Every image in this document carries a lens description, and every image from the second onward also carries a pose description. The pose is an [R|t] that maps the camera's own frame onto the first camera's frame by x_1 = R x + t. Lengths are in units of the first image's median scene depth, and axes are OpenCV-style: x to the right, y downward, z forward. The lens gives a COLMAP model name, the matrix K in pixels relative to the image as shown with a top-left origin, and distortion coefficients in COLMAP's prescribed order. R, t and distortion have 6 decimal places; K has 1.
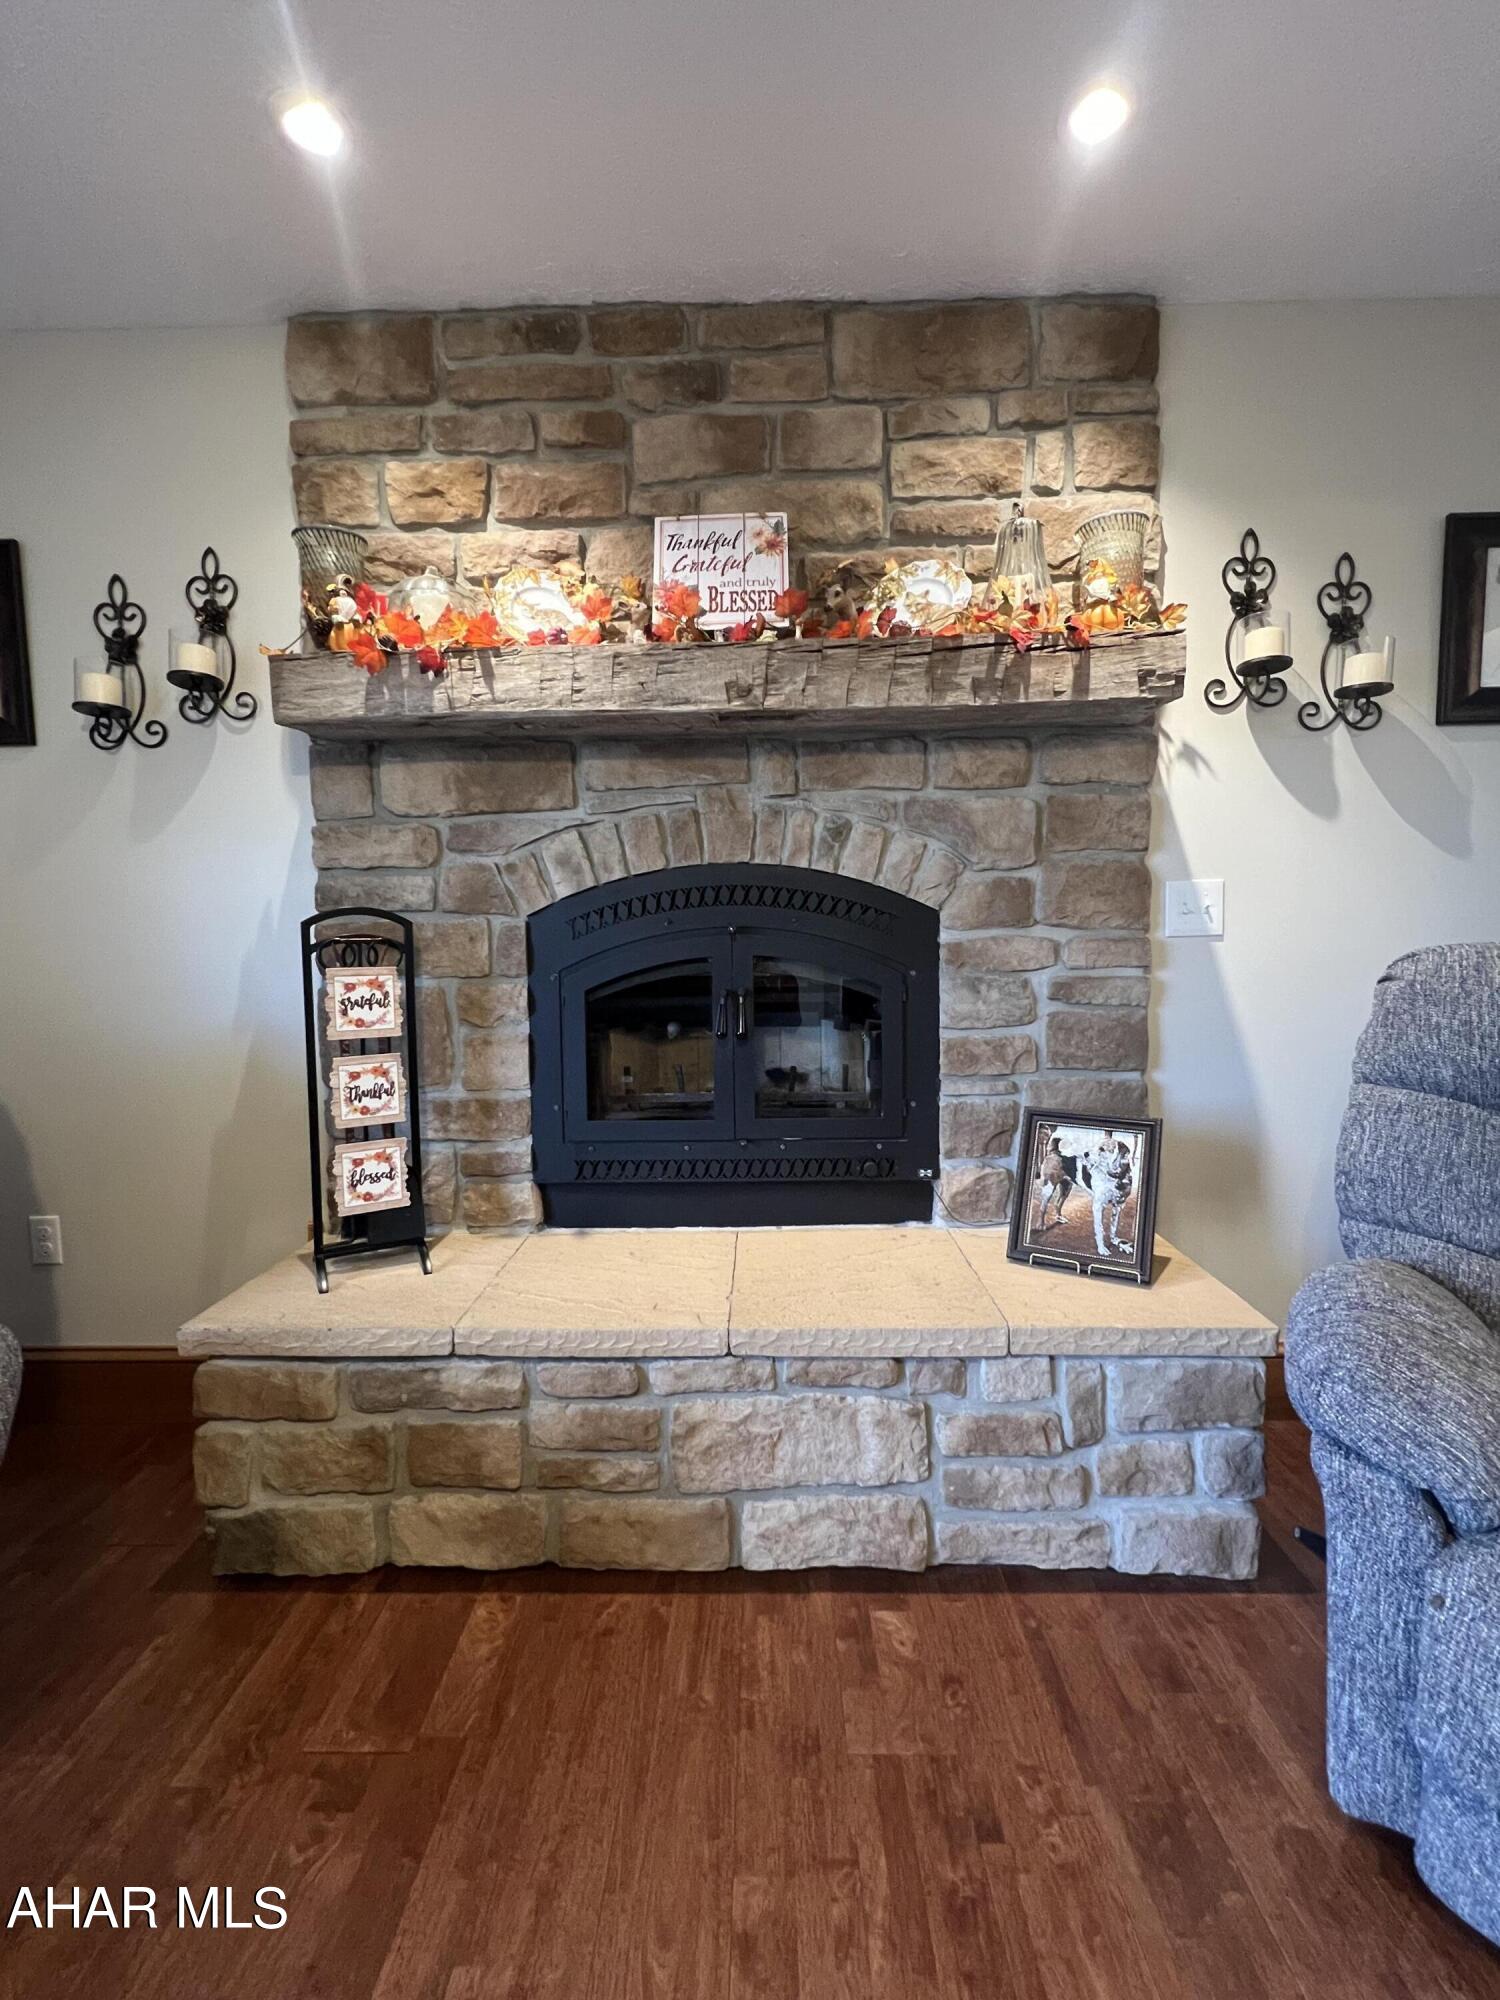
lens RADIAL K [[862.6, 0, 746.9], [0, 862.6, 996.0], [0, 0, 1]] dist [0.000190, -0.000133]
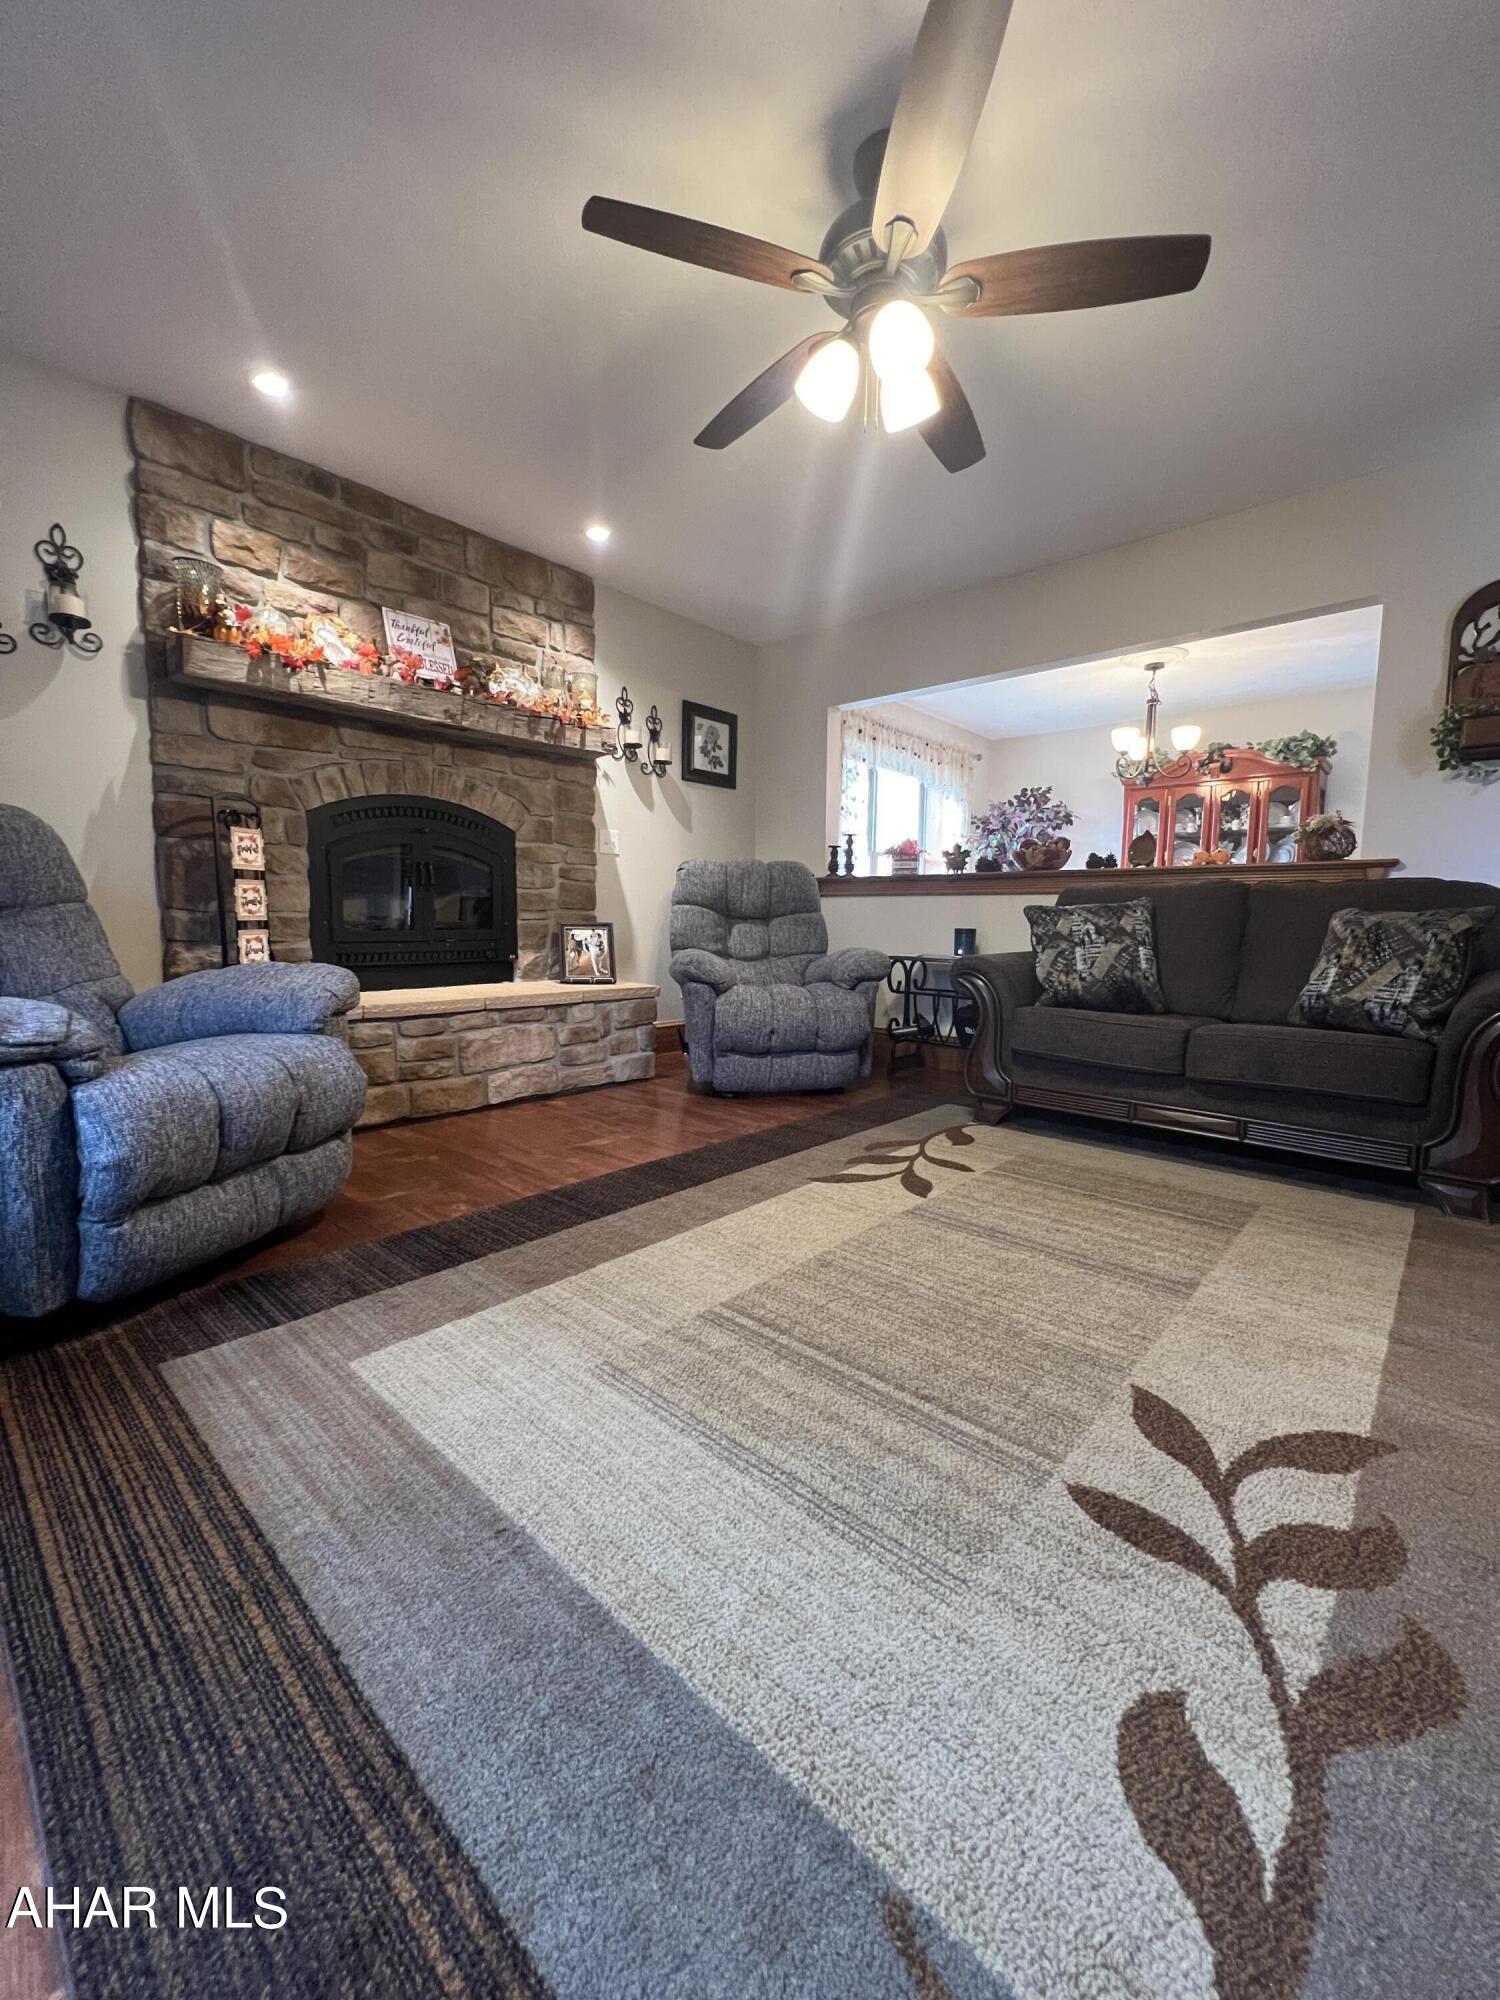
lens RADIAL K [[796.5, 0, 752.5], [0, 796.5, 999.3], [0, 0, 1]] dist [-0.002602, 0.000841]
pose [[0.655972, -0.055365, 0.752752, -0.939266], [0.024569, 0.998344, 0.052018, 0.236204], [-0.754385, -0.015628, 0.656246, -0.776813]]
